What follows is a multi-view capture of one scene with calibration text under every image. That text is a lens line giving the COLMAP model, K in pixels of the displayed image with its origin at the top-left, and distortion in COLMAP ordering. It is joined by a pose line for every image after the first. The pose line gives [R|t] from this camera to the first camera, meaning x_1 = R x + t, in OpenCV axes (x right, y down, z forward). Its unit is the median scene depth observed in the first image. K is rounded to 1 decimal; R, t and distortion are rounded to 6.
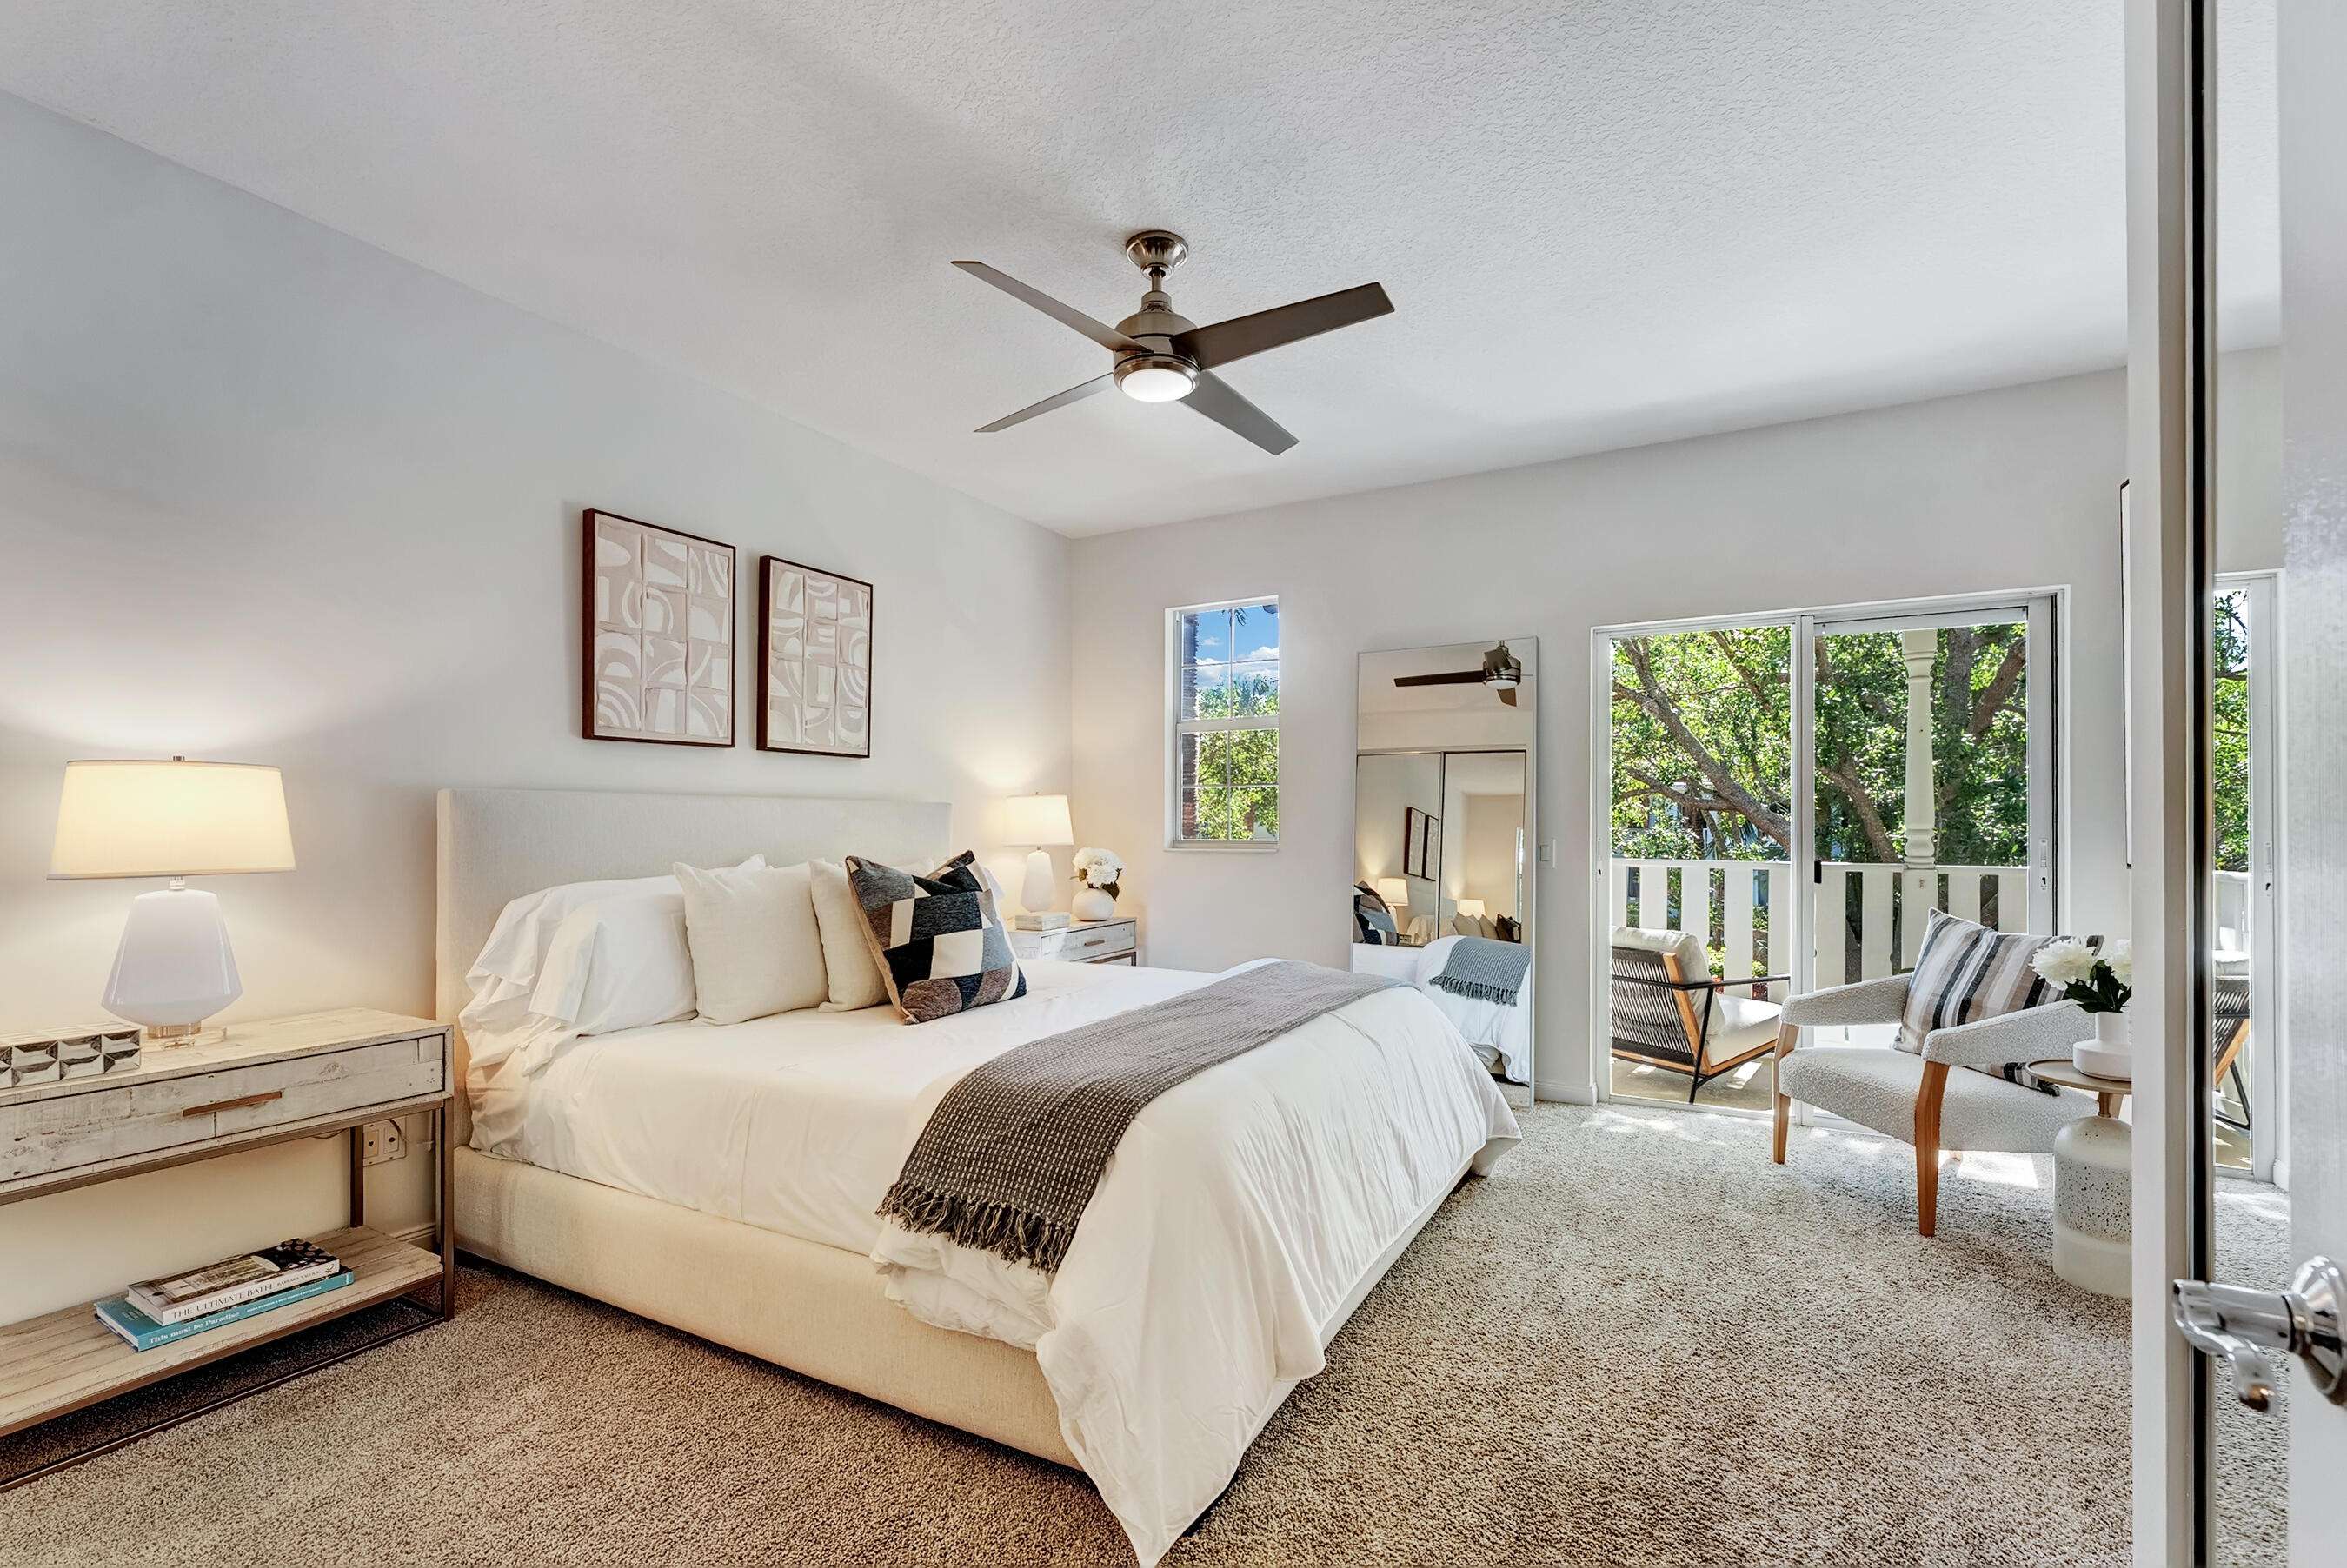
lens RADIAL K [[974.8, 0, 1180.2], [0, 974.8, 818.6], [0, 0, 1]] dist [-0.000210, 0.000704]
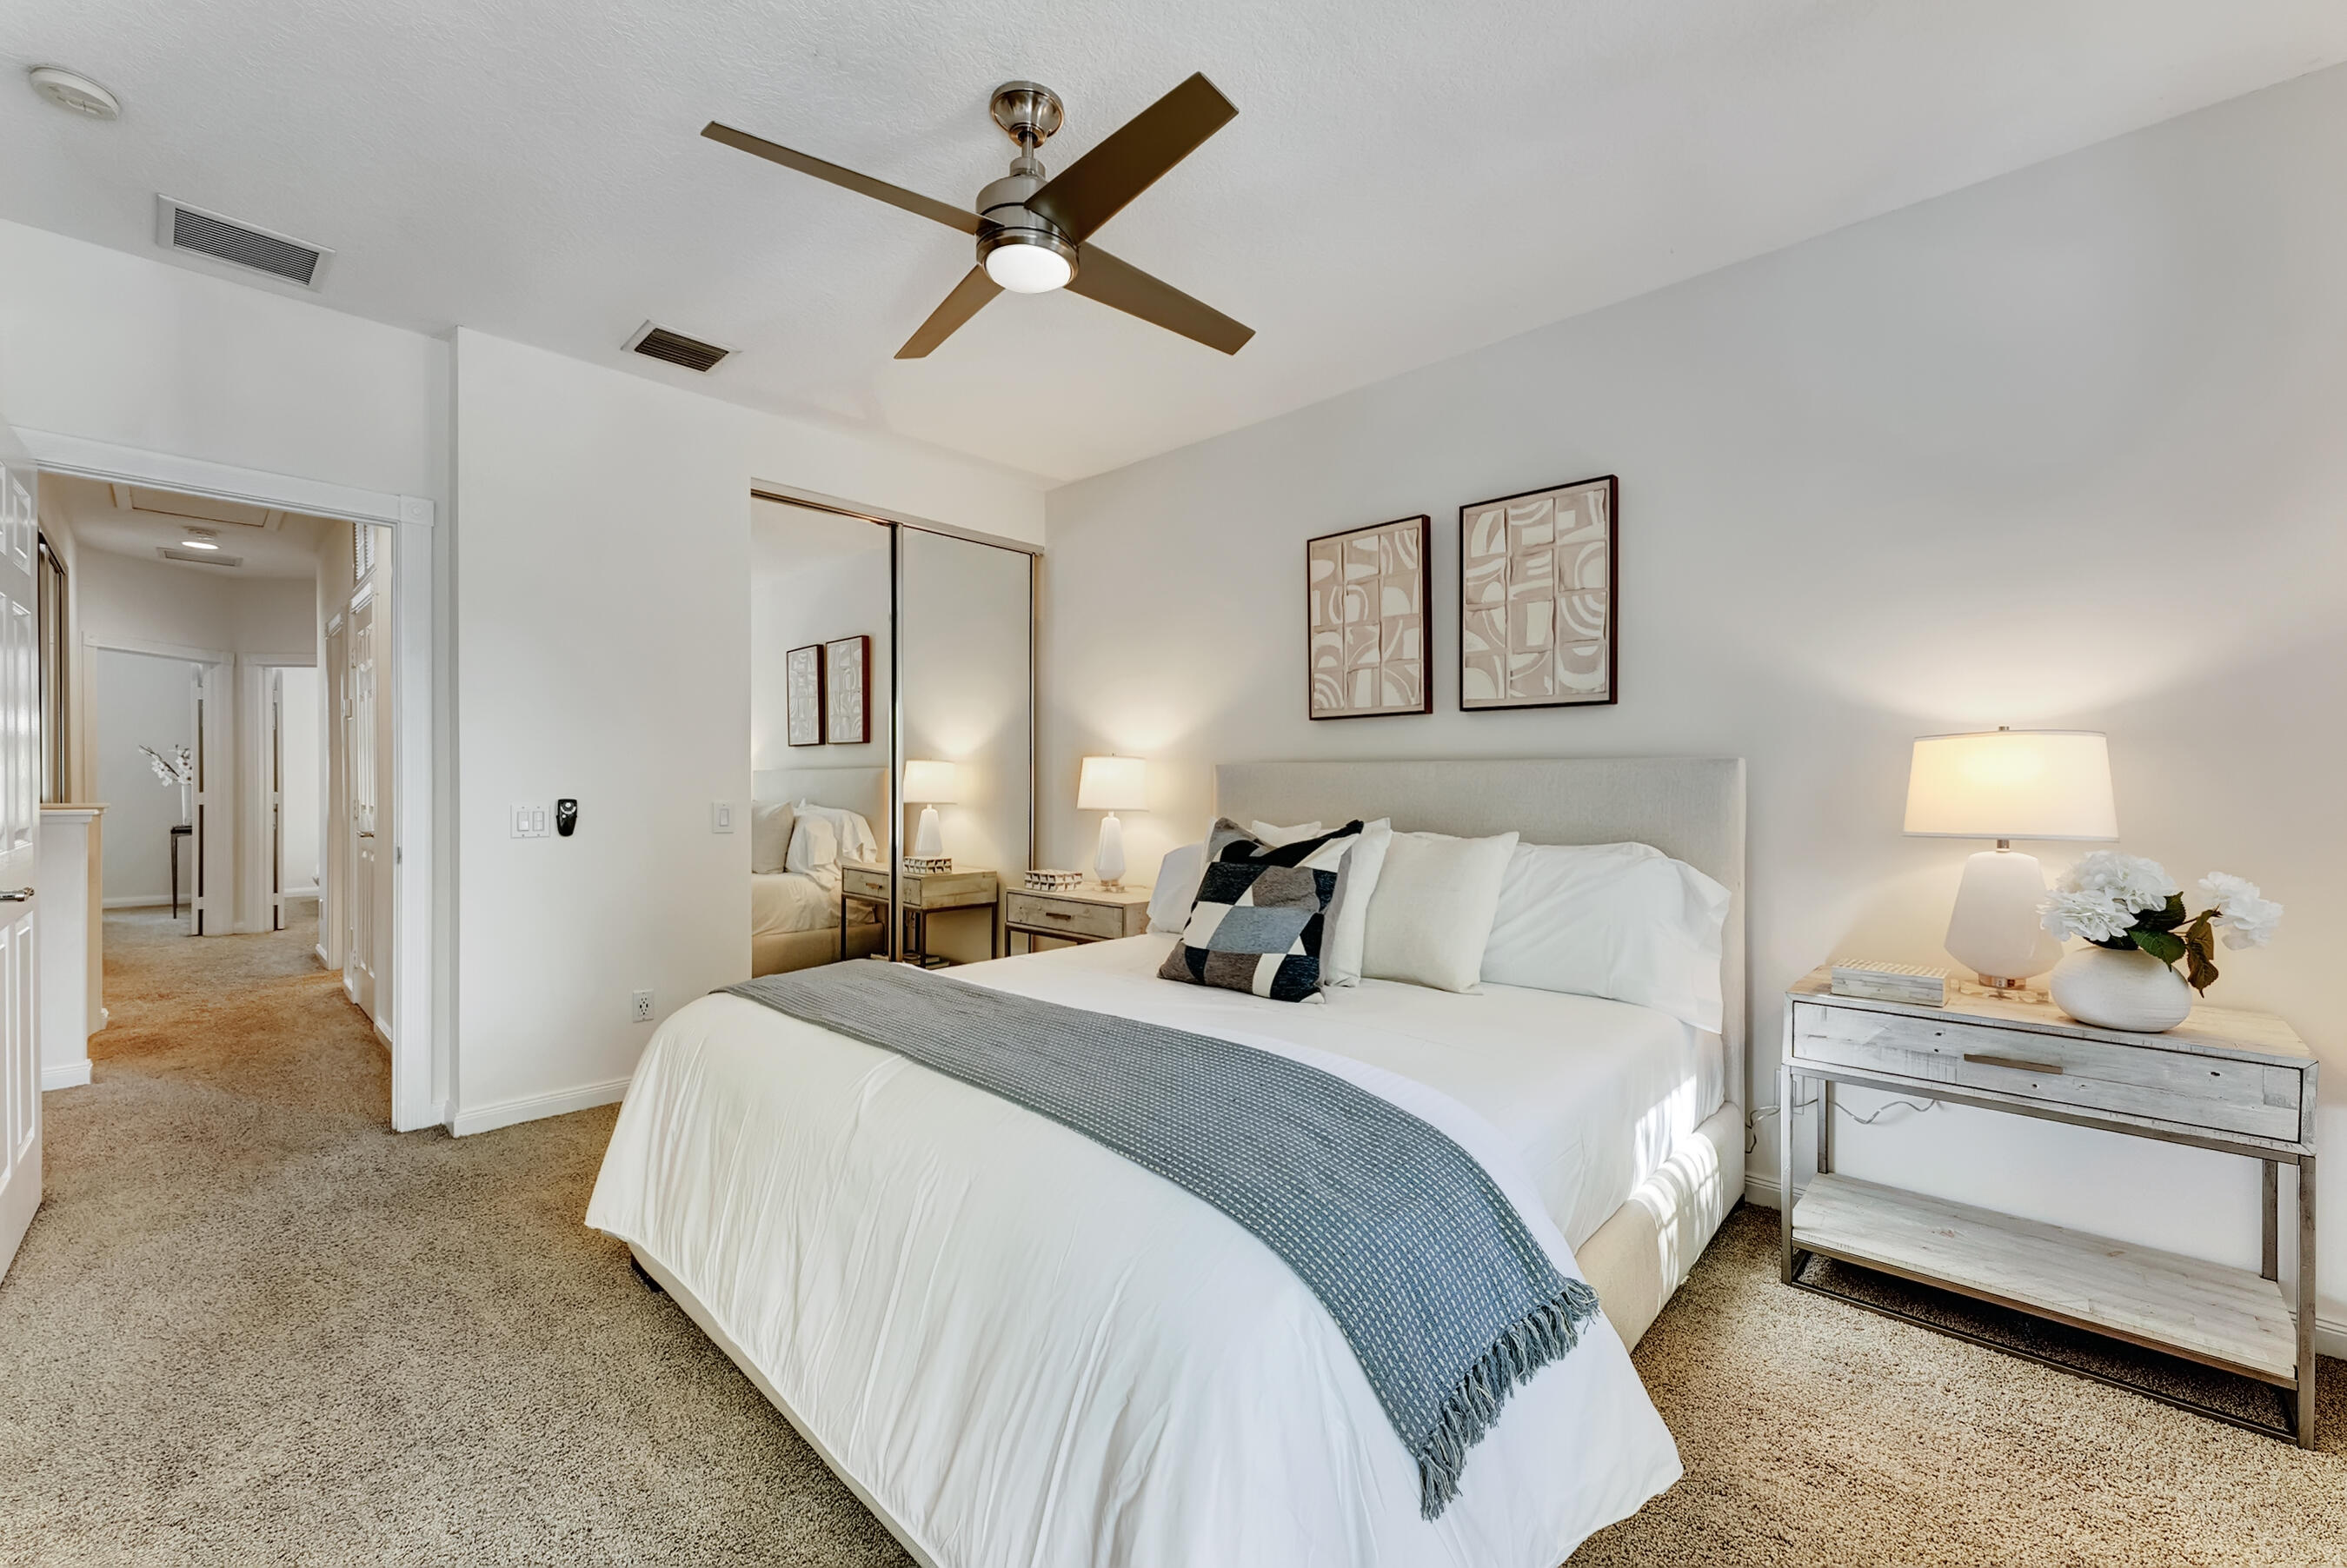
lens RADIAL K [[968.1, 0, 1174.1], [0, 968.1, 780.6], [0, 0, 1]] dist [-0.005238, 0.001765]
pose [[-0.246887, -0.004691, -0.969033, 0.518223], [-0.000866, 0.999989, -0.004621, 0.002124], [0.969044, -0.000301, -0.246888, 0.890438]]
